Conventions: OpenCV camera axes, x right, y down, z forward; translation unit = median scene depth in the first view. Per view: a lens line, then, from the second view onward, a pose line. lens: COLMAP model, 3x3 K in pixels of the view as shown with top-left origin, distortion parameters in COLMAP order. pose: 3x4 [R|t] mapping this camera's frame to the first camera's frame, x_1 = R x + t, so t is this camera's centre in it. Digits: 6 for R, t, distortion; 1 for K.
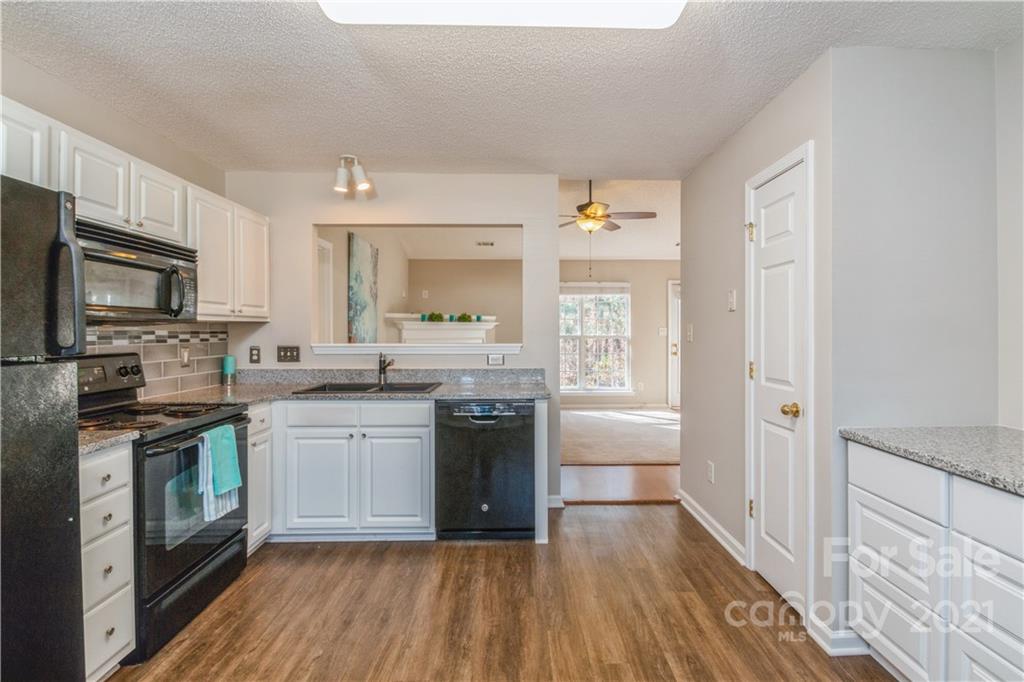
lens RADIAL K [[483.1, 0, 513.8], [0, 483.1, 329.3], [0, 0, 1]] dist [0.021210, -0.013351]
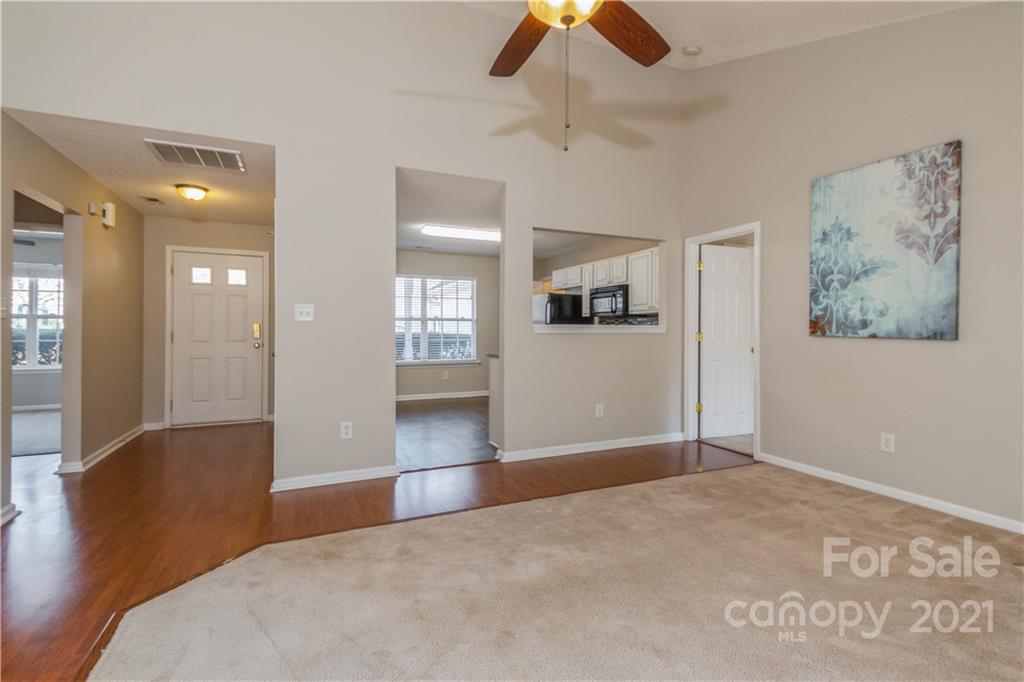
lens RADIAL K [[469.3, 0, 521.5], [0, 469.3, 325.0], [0, 0, 1]] dist [0.037050, -0.012420]
pose [[-0.907168, -0.004095, -0.420749, 0.719920], [0.001609, 0.999912, -0.013200, 0.060393], [0.420766, -0.012652, -0.907081, 2.780413]]
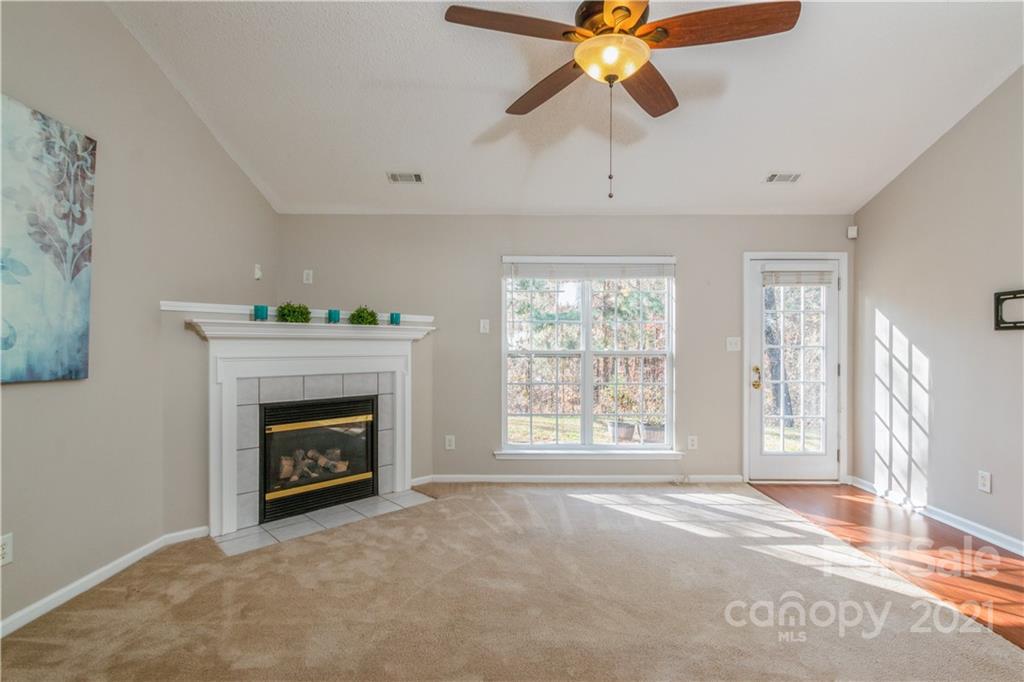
lens RADIAL K [[477.5, 0, 517.1], [0, 477.5, 342.1], [0, 0, 1]] dist [0.014929, -0.016671]
pose [[0.999983, 0.003215, -0.004813, 0.180982], [-0.003234, 0.999987, -0.003884, 0.014692], [0.004801, 0.003899, 0.999981, 1.320659]]
